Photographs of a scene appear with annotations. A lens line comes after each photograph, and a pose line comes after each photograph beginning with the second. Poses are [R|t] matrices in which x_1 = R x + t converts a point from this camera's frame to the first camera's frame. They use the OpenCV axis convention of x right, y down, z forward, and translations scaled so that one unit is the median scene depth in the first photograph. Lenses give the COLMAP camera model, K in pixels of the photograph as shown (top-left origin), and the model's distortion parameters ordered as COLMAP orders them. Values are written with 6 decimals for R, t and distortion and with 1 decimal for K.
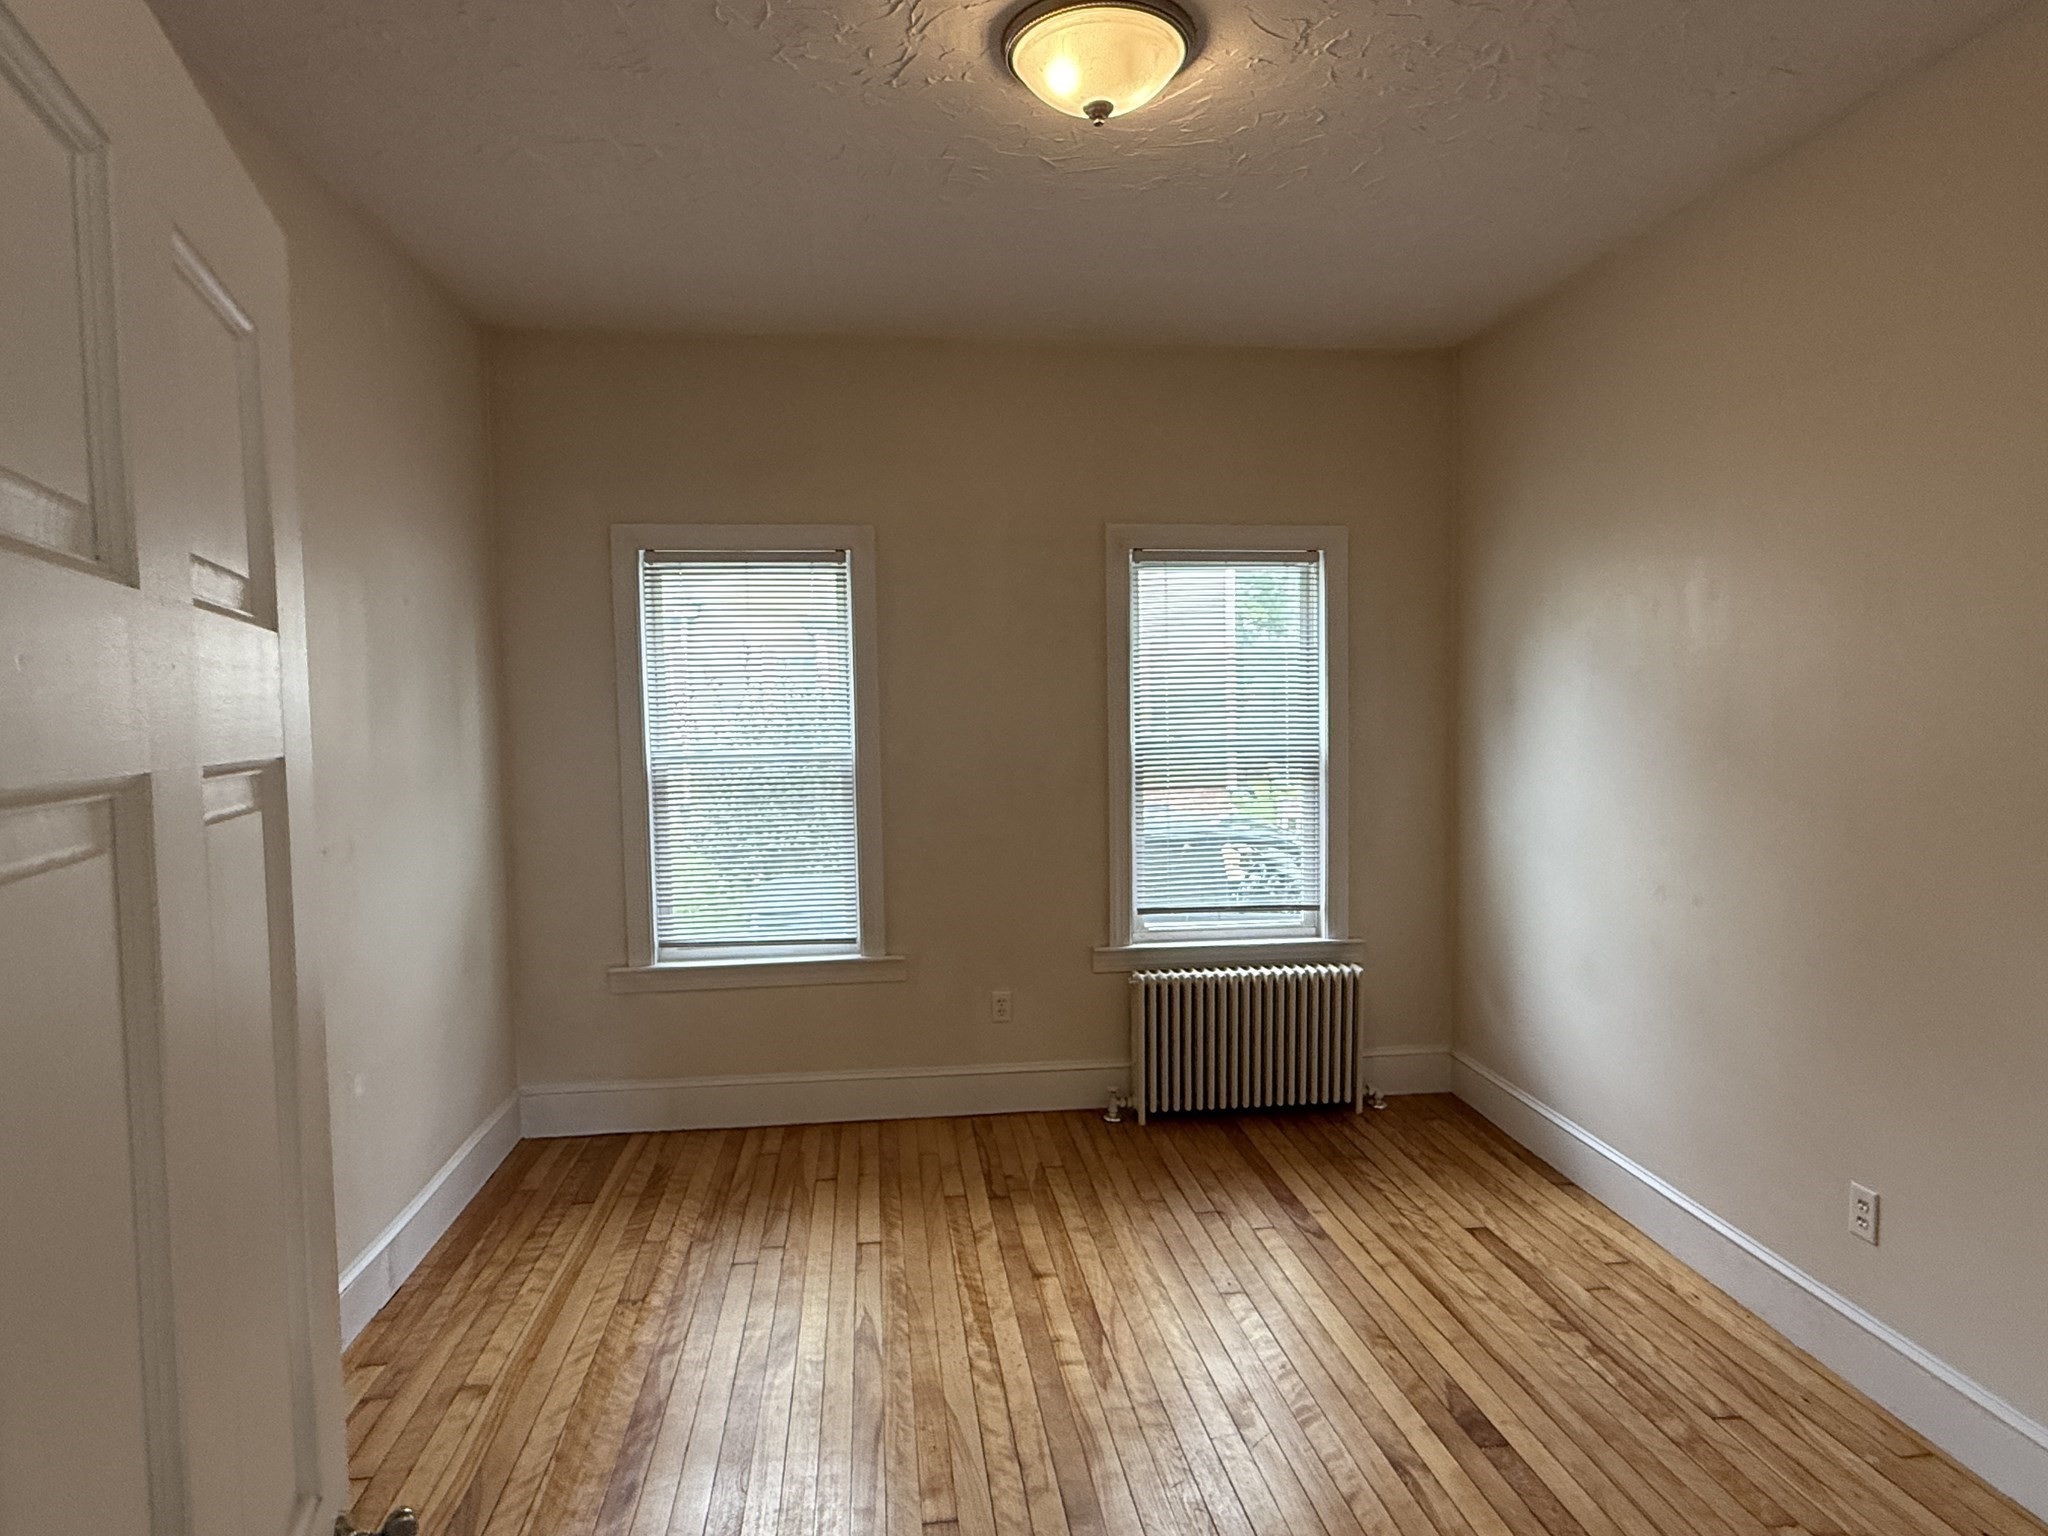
lens RADIAL K [[1202.2, 0, 1019.1], [0, 1202.2, 780.3], [0, 0, 1]] dist [-0.001384, 0.000048]
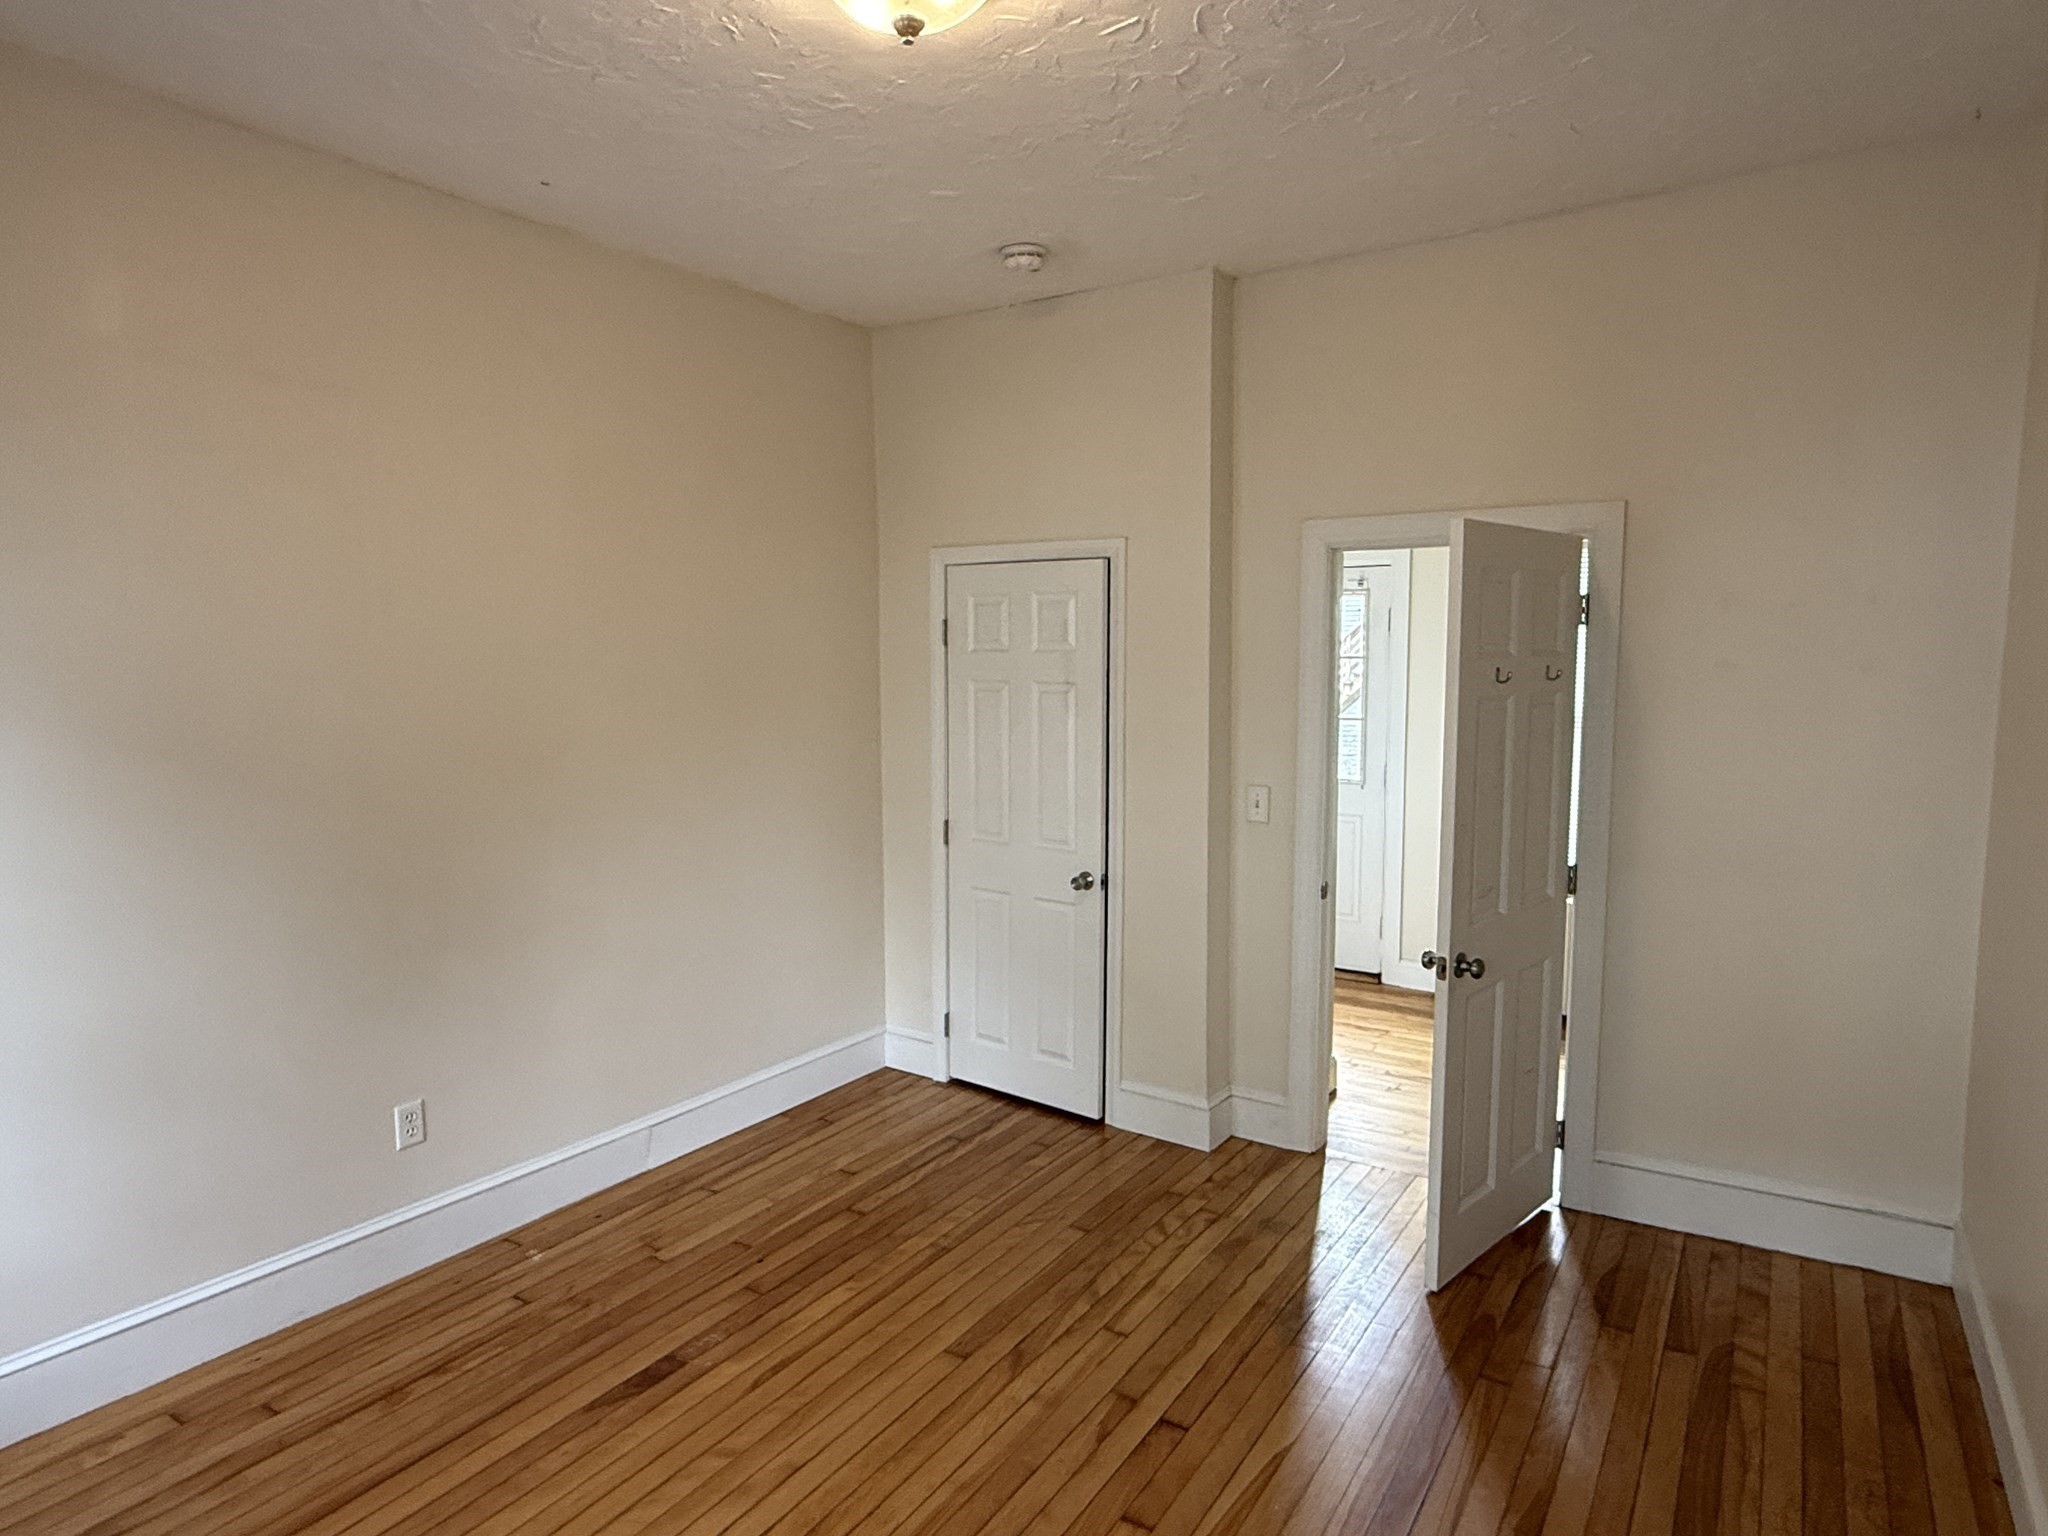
lens RADIAL K [[1200.3, 0, 1024.7], [0, 1200.3, 773.4], [0, 0, 1]] dist [-0.000993, 0.001072]
pose [[-0.766984, -0.052990, 0.639475, -0.520041], [0.054362, 0.987635, 0.147041, -0.129815], [-0.639360, 0.147541, -0.754620, 1.486845]]
